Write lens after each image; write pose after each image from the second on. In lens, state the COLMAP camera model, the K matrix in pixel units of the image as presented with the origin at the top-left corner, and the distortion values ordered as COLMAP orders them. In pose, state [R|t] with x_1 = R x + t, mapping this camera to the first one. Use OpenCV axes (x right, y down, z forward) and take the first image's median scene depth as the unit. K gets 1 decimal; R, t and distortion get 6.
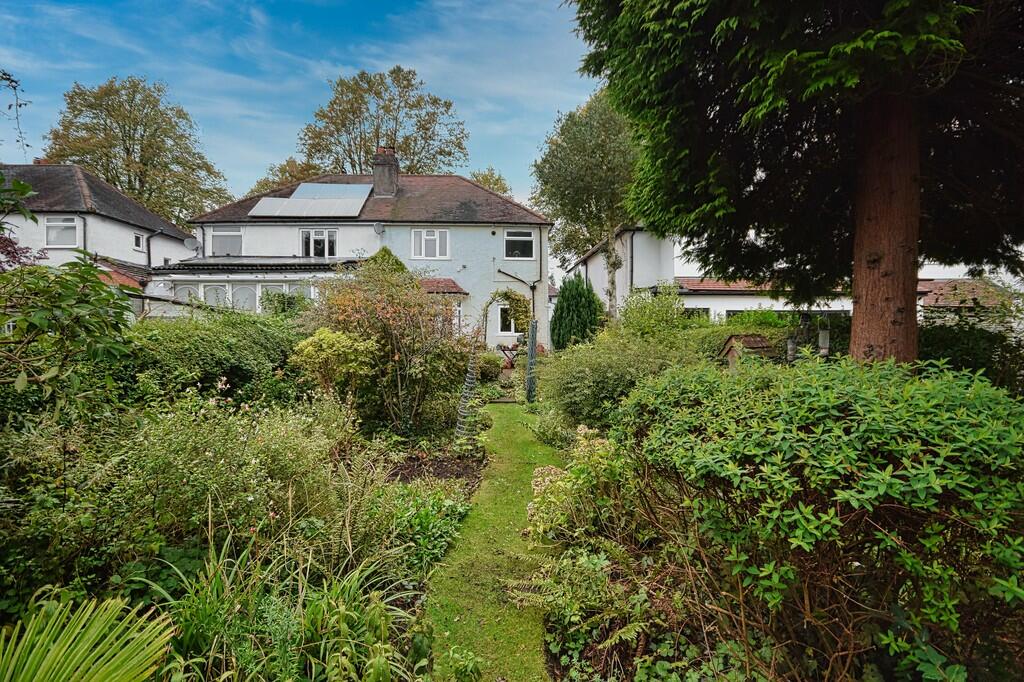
lens RADIAL K [[472.0, 0, 512.0], [0, 472.0, 341.0], [0, 0, 1]] dist [0.000045, -0.000010]
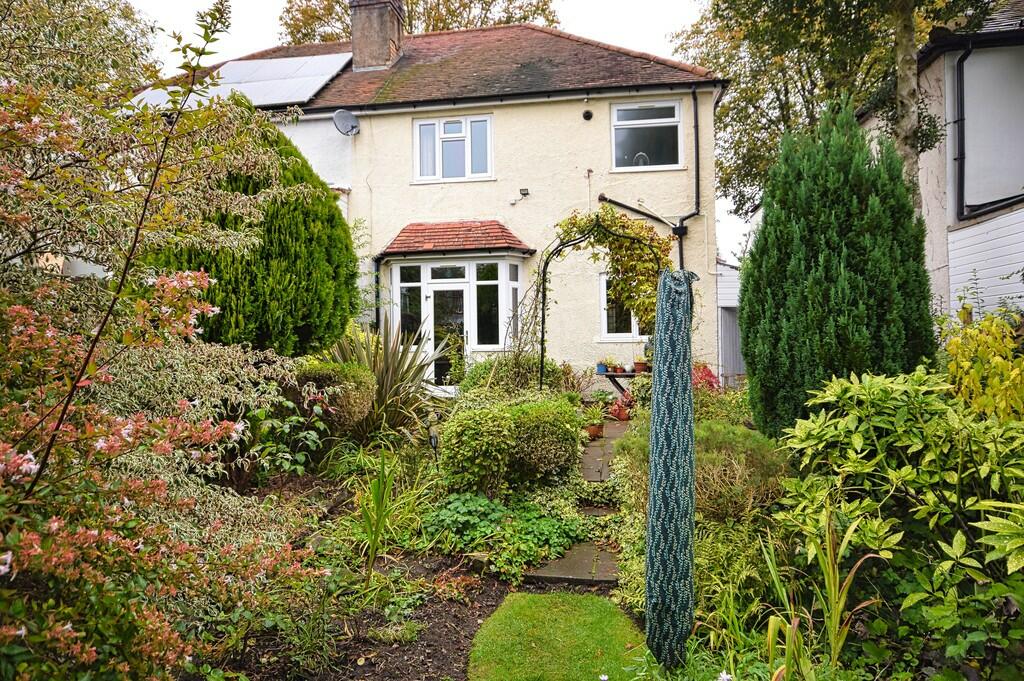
lens RADIAL K [[637.0, 0, 512.0], [0, 637.0, 340.5], [0, 0, 1]] dist [0.000986, 0.001121]
pose [[0.975573, -0.015679, -0.219114, 0.020224], [0.012528, 0.999797, -0.015764, -0.004960], [0.219317, 0.012634, 0.975572, 0.396824]]
